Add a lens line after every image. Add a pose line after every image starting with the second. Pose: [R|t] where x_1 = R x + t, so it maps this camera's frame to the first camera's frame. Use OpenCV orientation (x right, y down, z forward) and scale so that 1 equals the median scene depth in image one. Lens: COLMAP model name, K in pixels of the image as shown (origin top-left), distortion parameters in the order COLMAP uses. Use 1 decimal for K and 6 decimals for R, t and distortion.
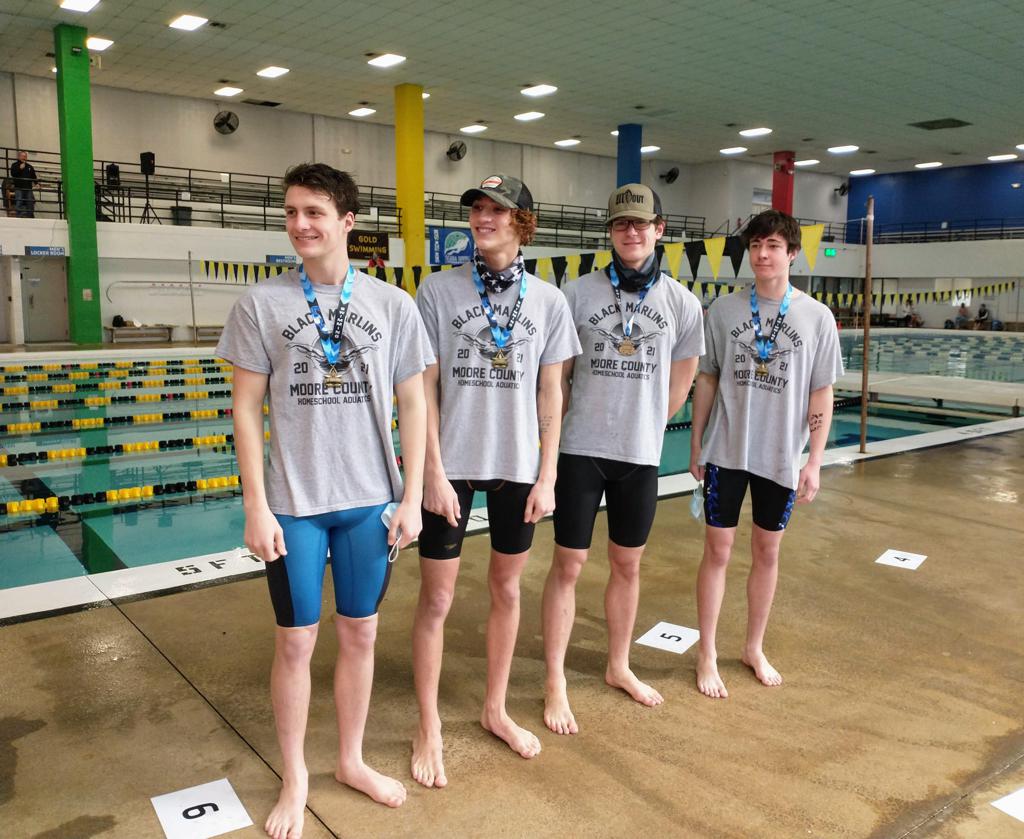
lens RADIAL K [[882.8, 0, 557.3], [0, 882.8, 416.5], [0, 0, 1]] dist [0.031144, -0.073598]
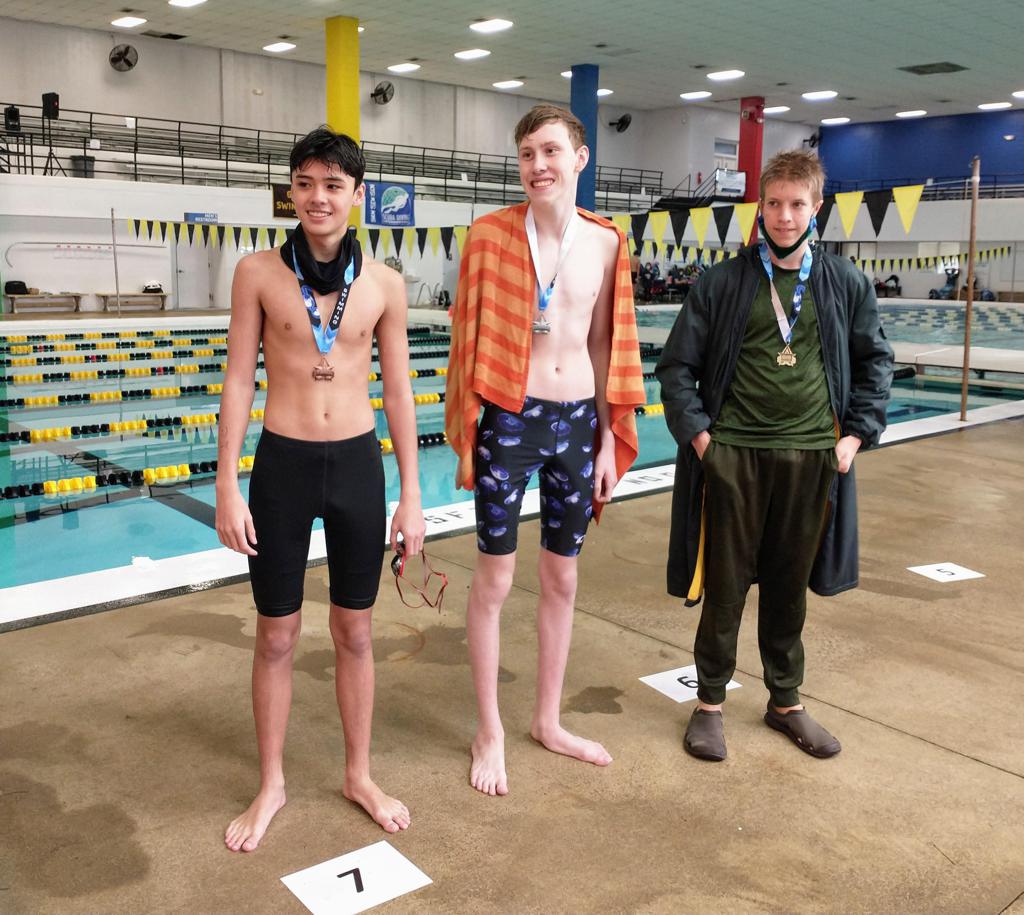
lens RADIAL K [[1043.9, 0, 495.2], [0, 1043.9, 417.6], [0, 0, 1]] dist [0.002275, 0.000000]
pose [[0.998899, -0.004388, 0.046702, -0.067348], [0.003801, 0.999913, 0.012655, 0.006332], [-0.046754, -0.012463, 0.998829, -0.037243]]
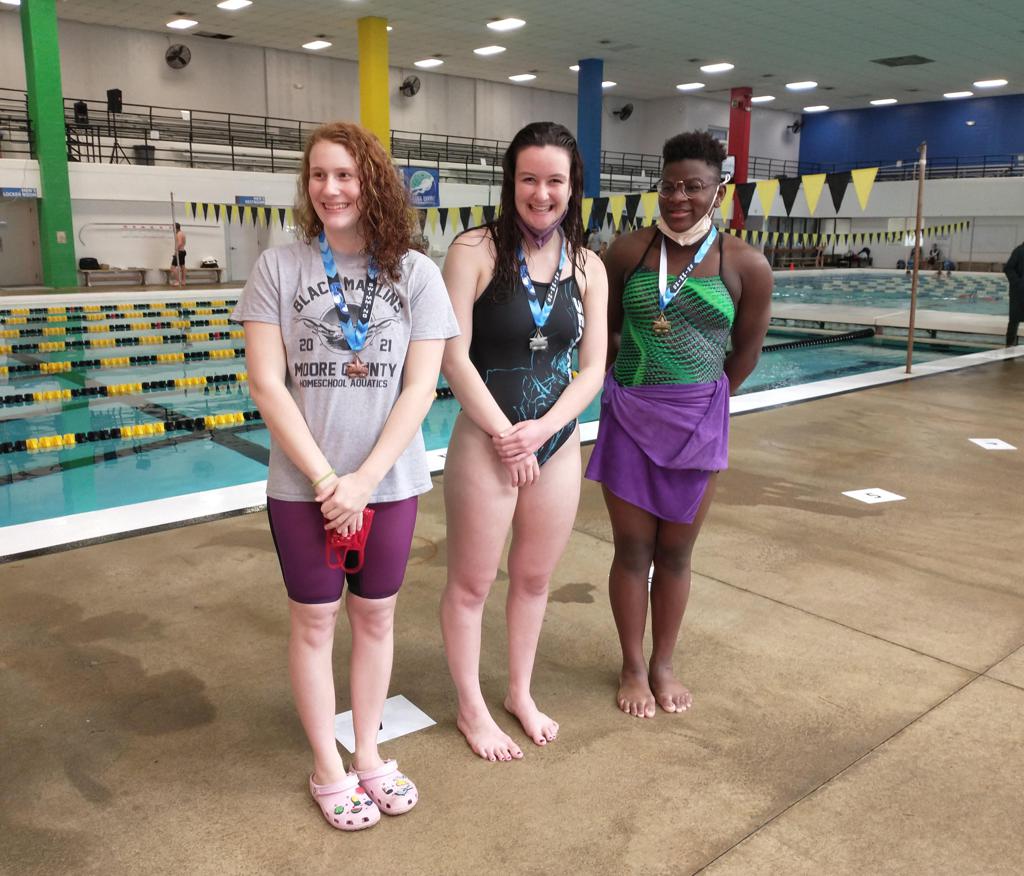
lens RADIAL K [[920.3, 0, 512.4], [0, 920.3, 431.3], [0, 0, 1]] dist [0.026544, -0.066898]
pose [[0.998985, -0.013053, 0.043116, -0.064183], [0.009979, 0.997443, 0.070760, 0.008033], [-0.043930, -0.070258, 0.996561, -0.047644]]
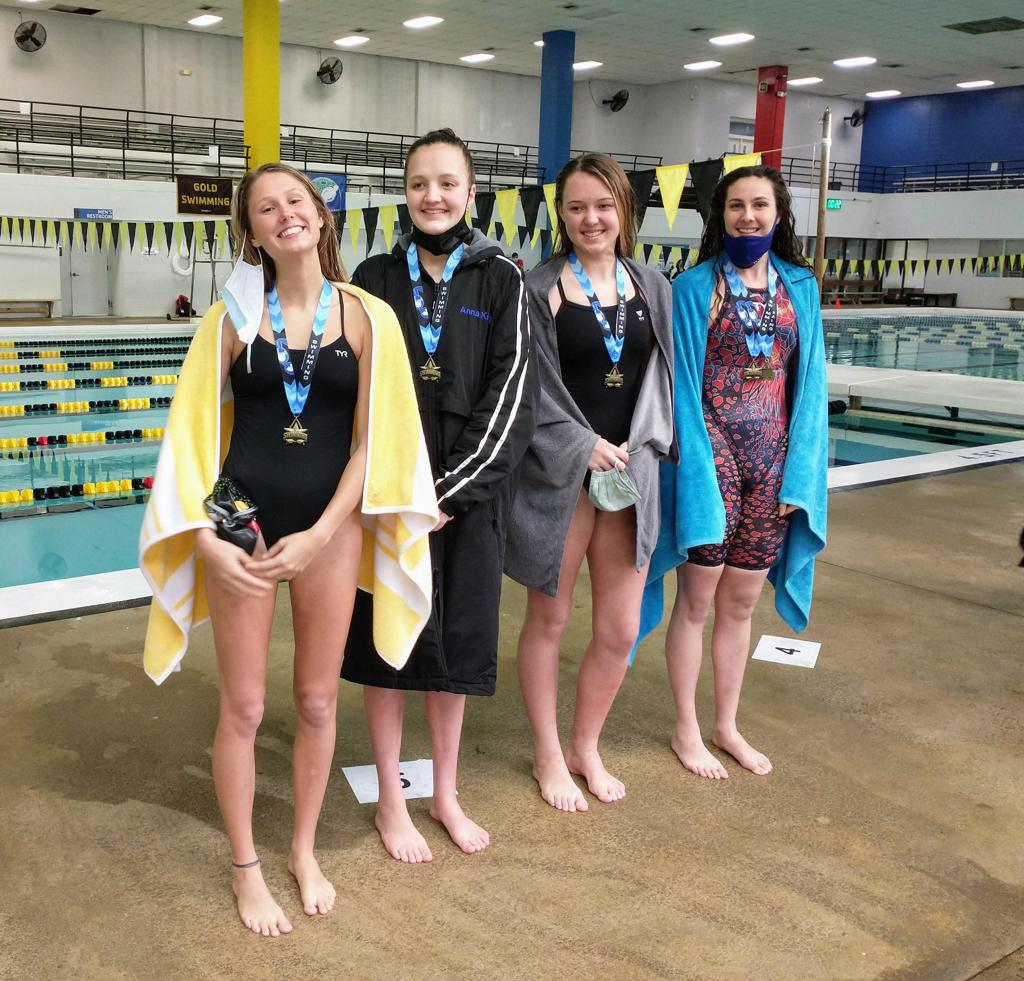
lens RADIAL K [[1129.9, 0, 382.6], [0, 1129.9, 475.4], [0, 0, 1]] dist [0.000761, 0.000000]
pose [[0.996140, 0.017507, -0.086018, 0.026958], [-0.013272, 0.998683, 0.049558, -0.001689], [0.086772, -0.048225, 0.995060, 0.026092]]
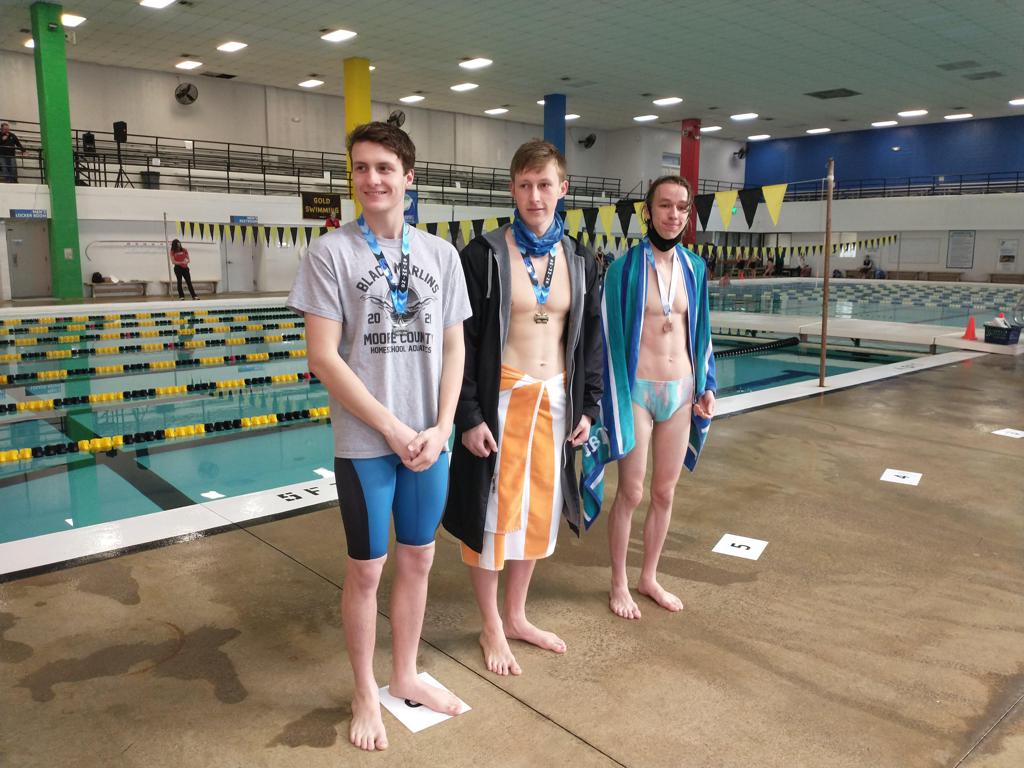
lens RADIAL K [[798.3, 0, 498.8], [0, 798.3, 381.0], [0, 0, 1]] dist [0.032079, -0.080483]
pose [[0.999358, -0.013855, 0.033042, -0.030739], [0.013030, 0.999601, 0.025077, 0.000807], [-0.033377, -0.024630, 0.999139, -0.002730]]
